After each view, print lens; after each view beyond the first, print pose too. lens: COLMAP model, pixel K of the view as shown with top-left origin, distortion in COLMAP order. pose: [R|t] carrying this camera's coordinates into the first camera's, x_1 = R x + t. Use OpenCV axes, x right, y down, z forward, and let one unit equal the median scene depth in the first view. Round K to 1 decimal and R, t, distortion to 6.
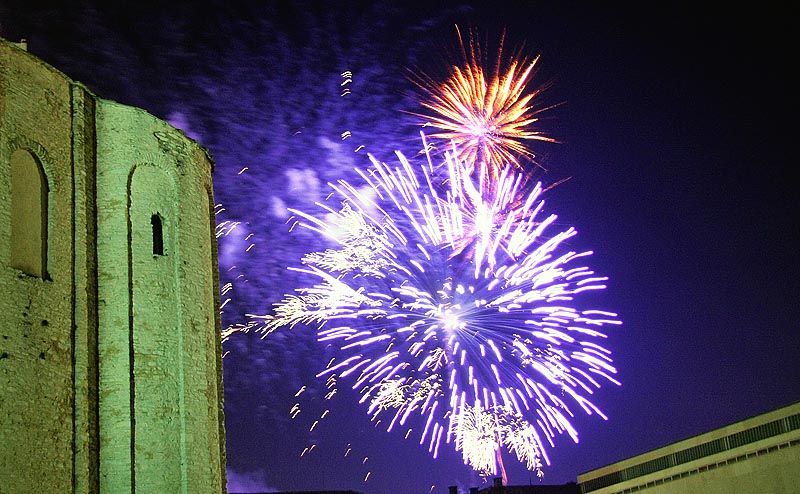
lens RADIAL K [[1302.8, 0, 351.0], [0, 1302.8, 210.6], [0, 0, 1]] dist [0.035442, 0.000000]
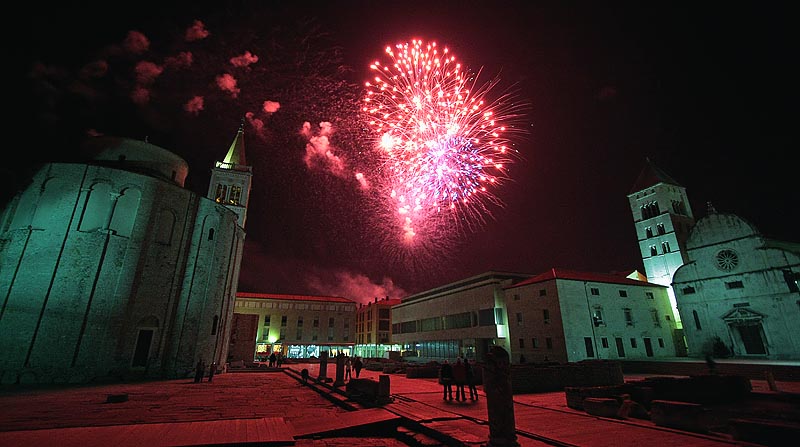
lens RADIAL K [[375.5, 0, 393.5], [0, 375.5, 208.6], [0, 0, 1]] dist [-0.004613, -0.000263]
pose [[0.997067, 0.074127, -0.019029, 0.403877], [-0.074239, 0.997227, -0.005255, -0.090774], [0.018587, 0.006652, 0.999805, -0.070439]]
